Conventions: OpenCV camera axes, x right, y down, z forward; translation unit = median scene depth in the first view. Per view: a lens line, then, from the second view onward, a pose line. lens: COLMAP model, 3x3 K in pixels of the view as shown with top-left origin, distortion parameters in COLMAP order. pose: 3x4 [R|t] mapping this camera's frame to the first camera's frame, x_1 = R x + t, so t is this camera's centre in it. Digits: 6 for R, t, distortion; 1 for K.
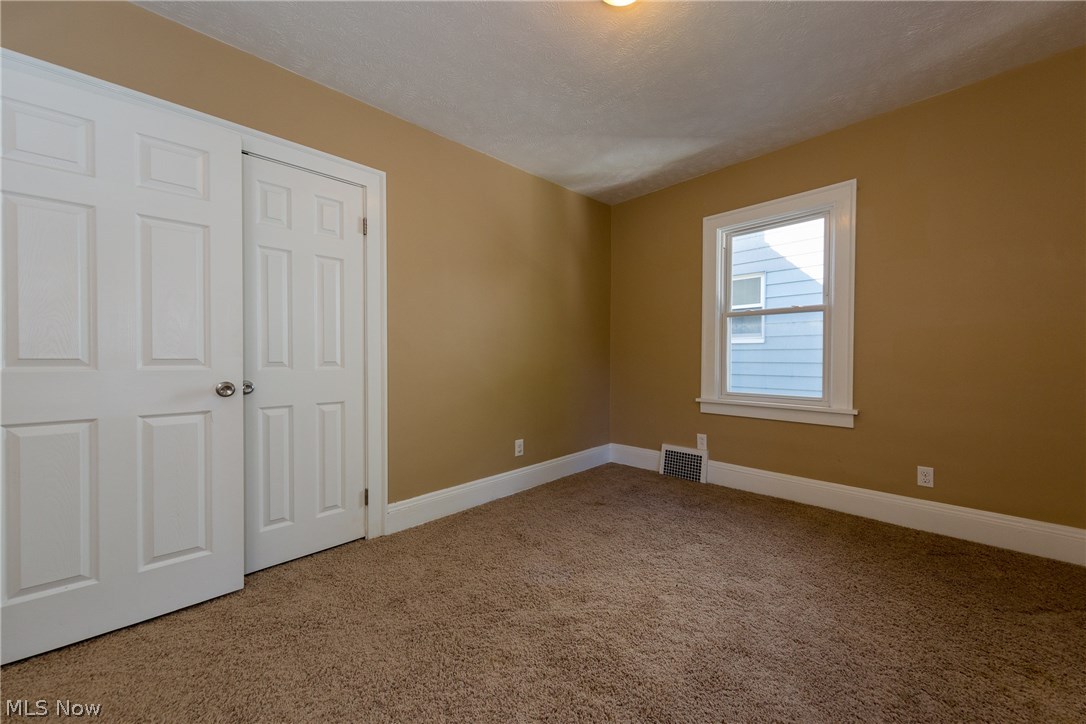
lens RADIAL K [[399.0, 0, 550.3], [0, 399.0, 362.7], [0, 0, 1]] dist [0.006422, -0.000361]
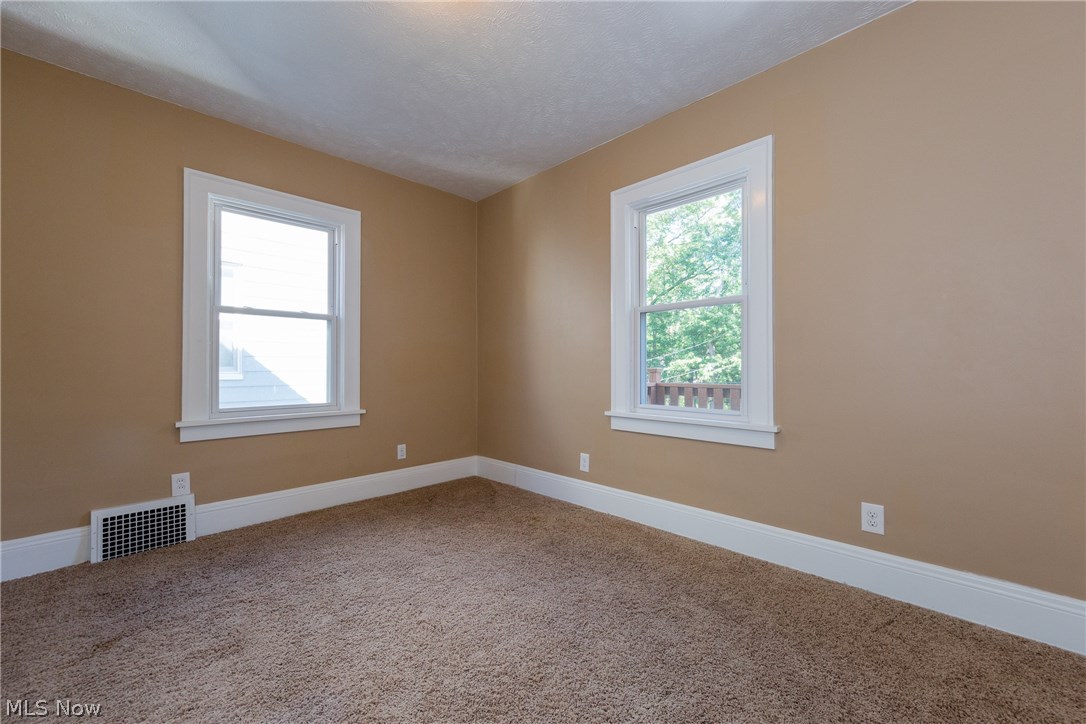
lens RADIAL K [[422.8, 0, 545.1], [0, 422.8, 365.6], [0, 0, 1]] dist [0.002844, 0.000213]
pose [[0.011898, 0.001660, 0.999928, -0.422381], [0.015275, 0.999882, -0.001842, 0.000913], [-0.999813, 0.015296, 0.011871, 0.413627]]
